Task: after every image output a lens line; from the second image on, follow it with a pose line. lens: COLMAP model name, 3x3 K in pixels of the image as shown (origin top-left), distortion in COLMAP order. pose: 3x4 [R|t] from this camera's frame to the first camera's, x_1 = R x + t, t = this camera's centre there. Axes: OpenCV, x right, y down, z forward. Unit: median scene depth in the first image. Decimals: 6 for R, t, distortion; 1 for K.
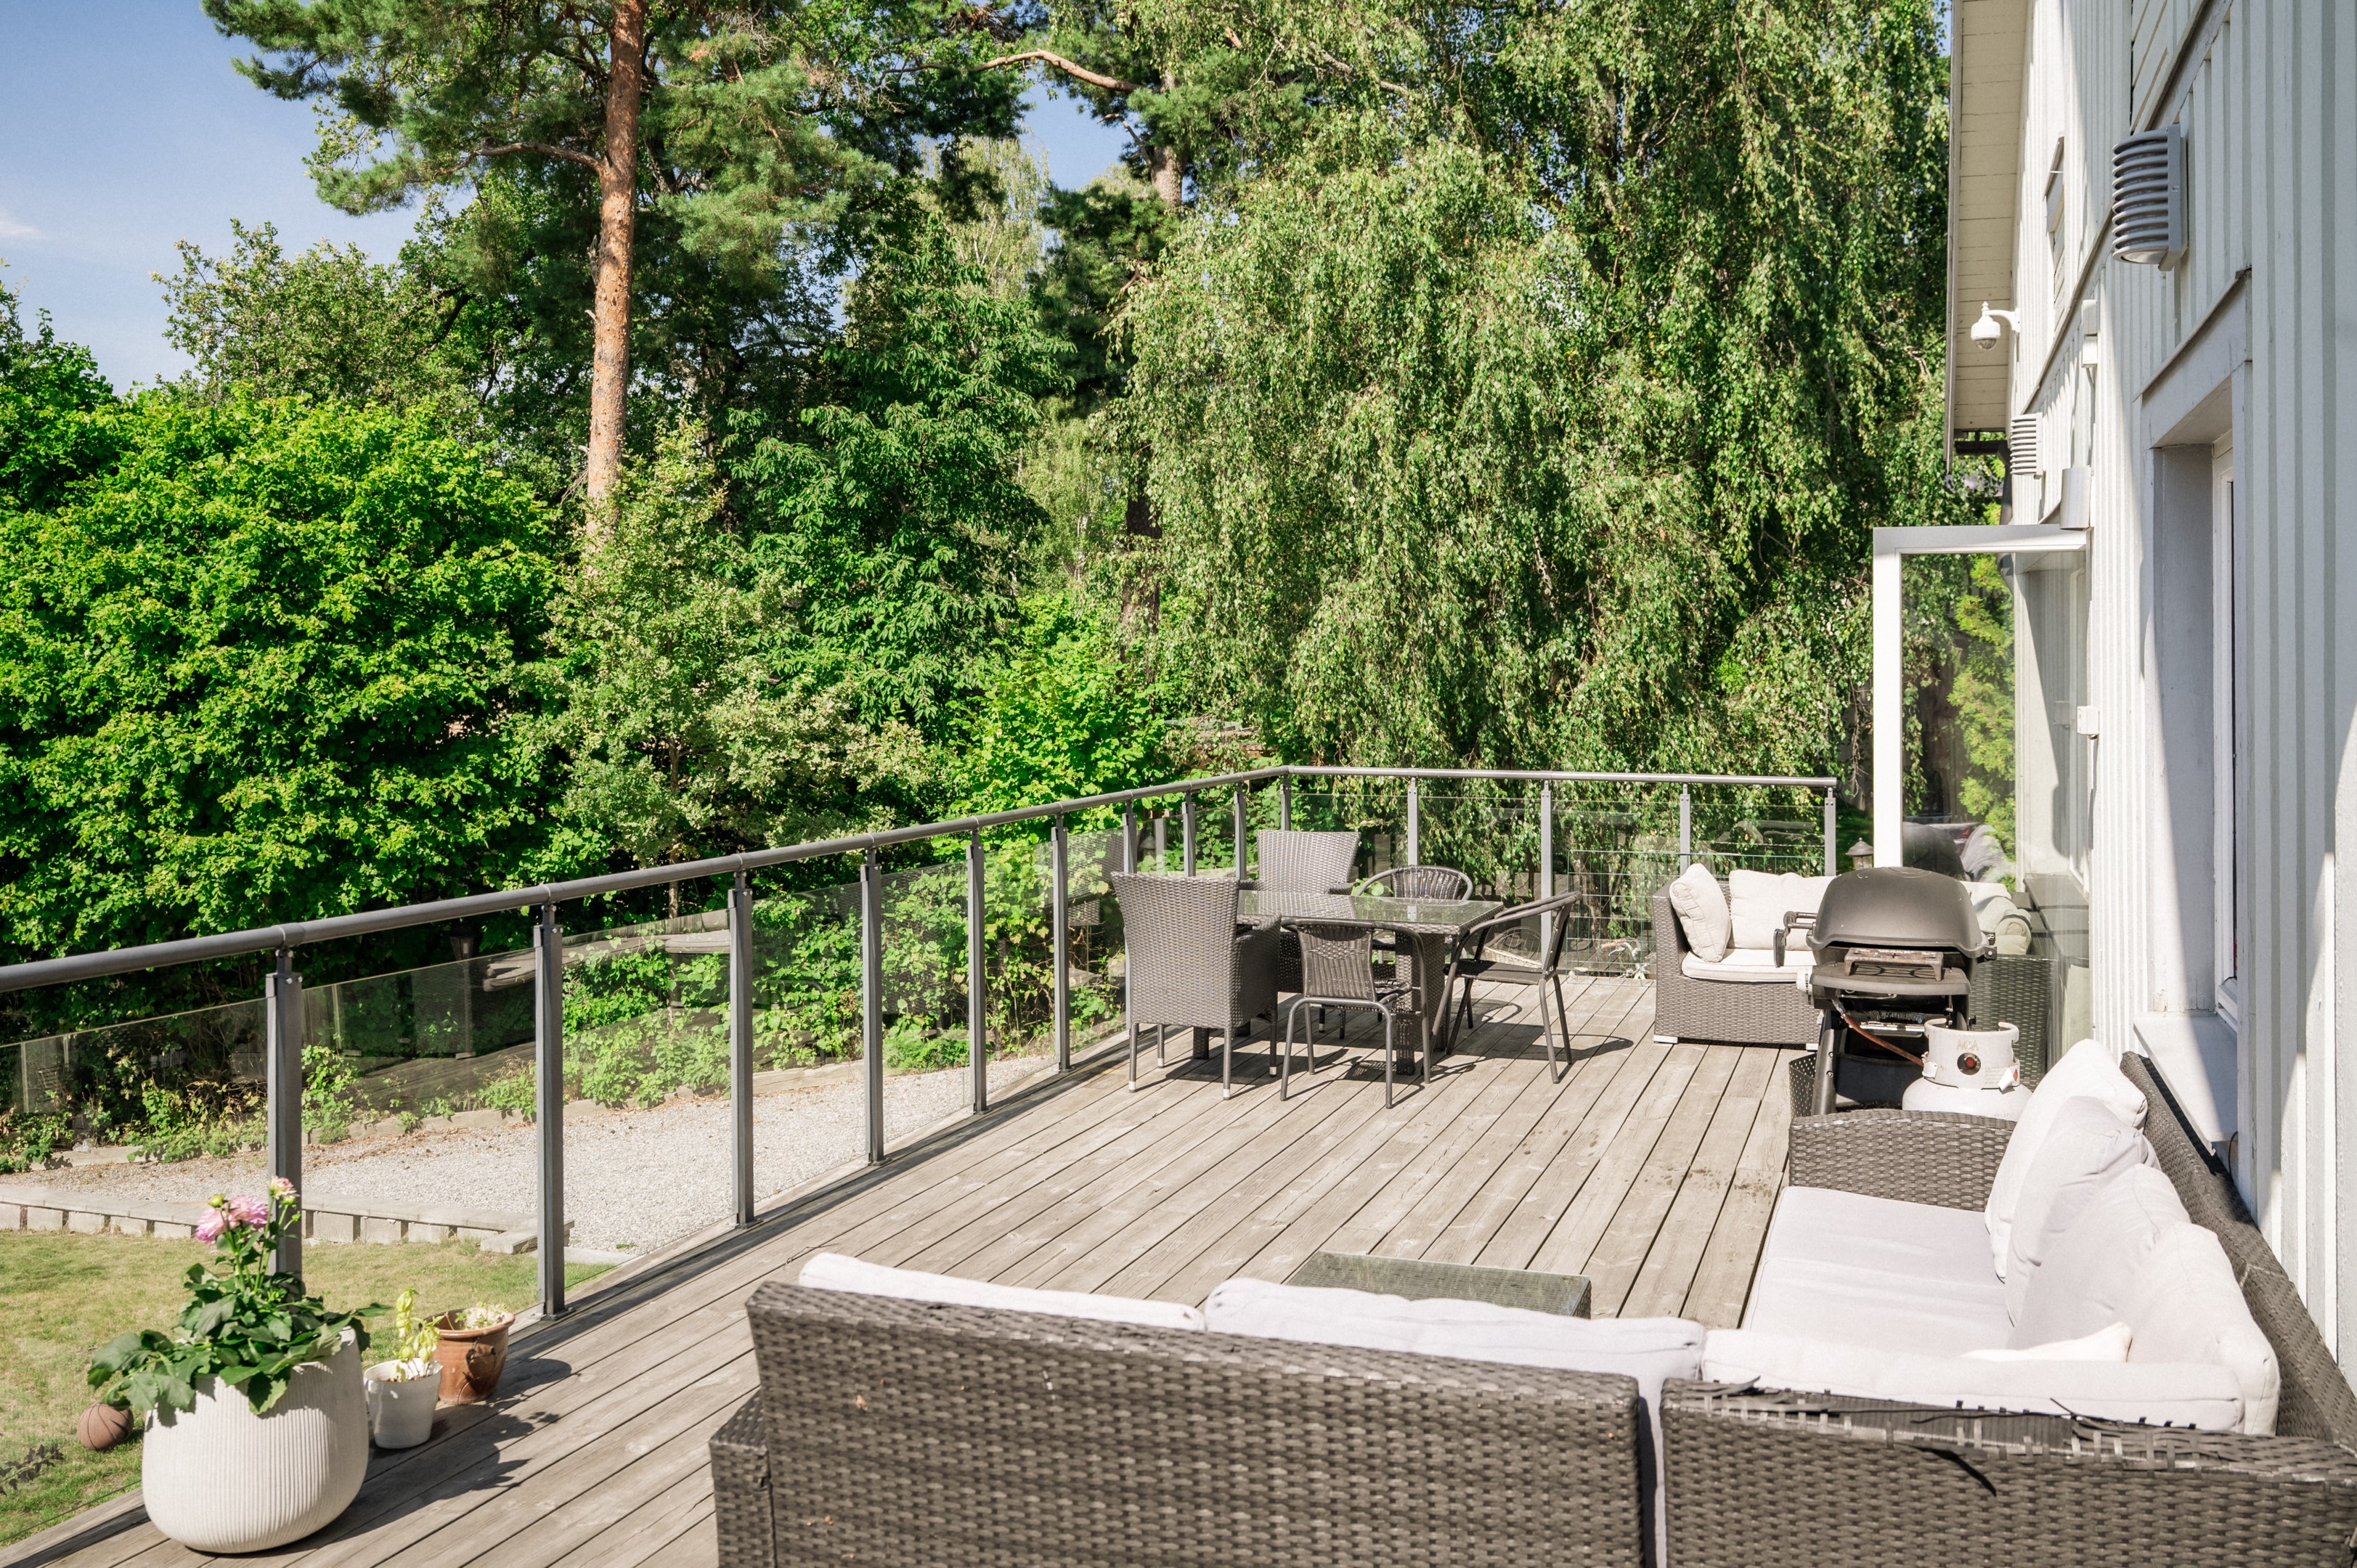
lens RADIAL K [[2065.2, 0, 1171.6], [0, 2065.2, 668.5], [0, 0, 1]] dist [0.066055, 0.000995]
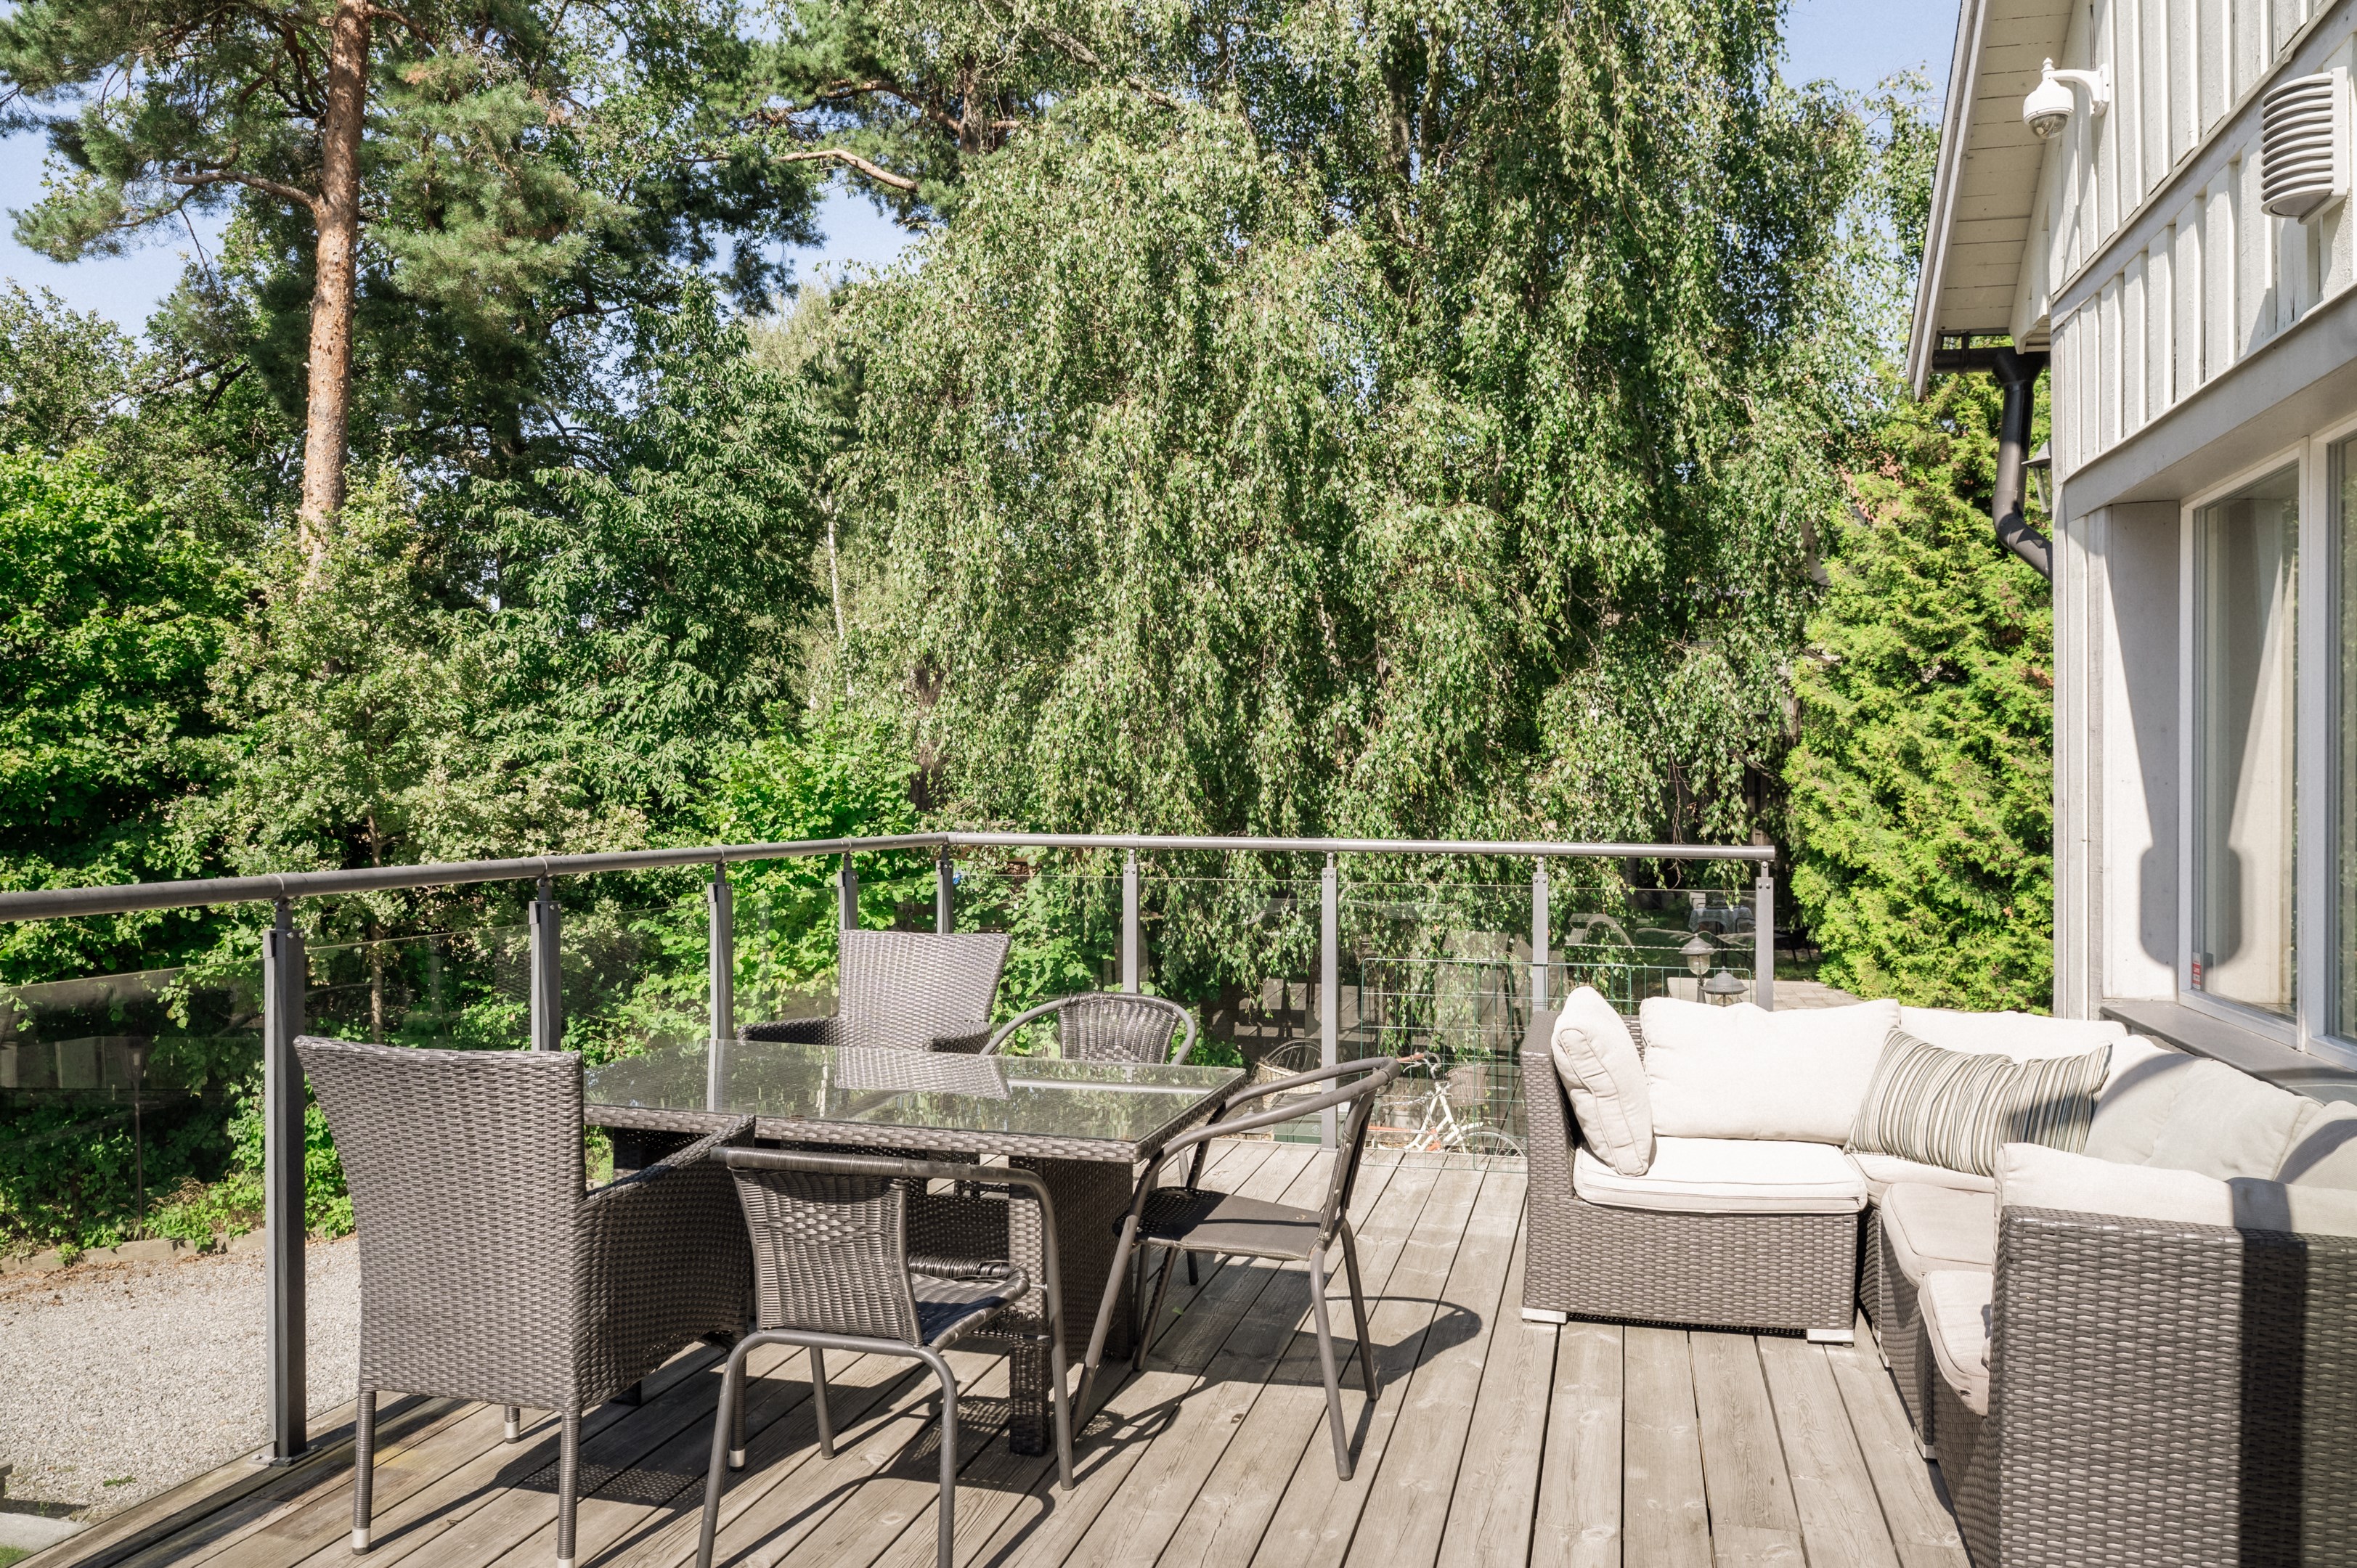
lens RADIAL K [[1754.0, 0, 1178.5], [0, 1754.0, 784.0], [0, 0, 1]] dist [0.081156, -0.001456]
pose [[0.995649, 0.007218, 0.092898, 0.037418], [-0.007184, 0.999974, -0.000700, 0.014613], [-0.092900, 0.000030, 0.995675, 0.203974]]
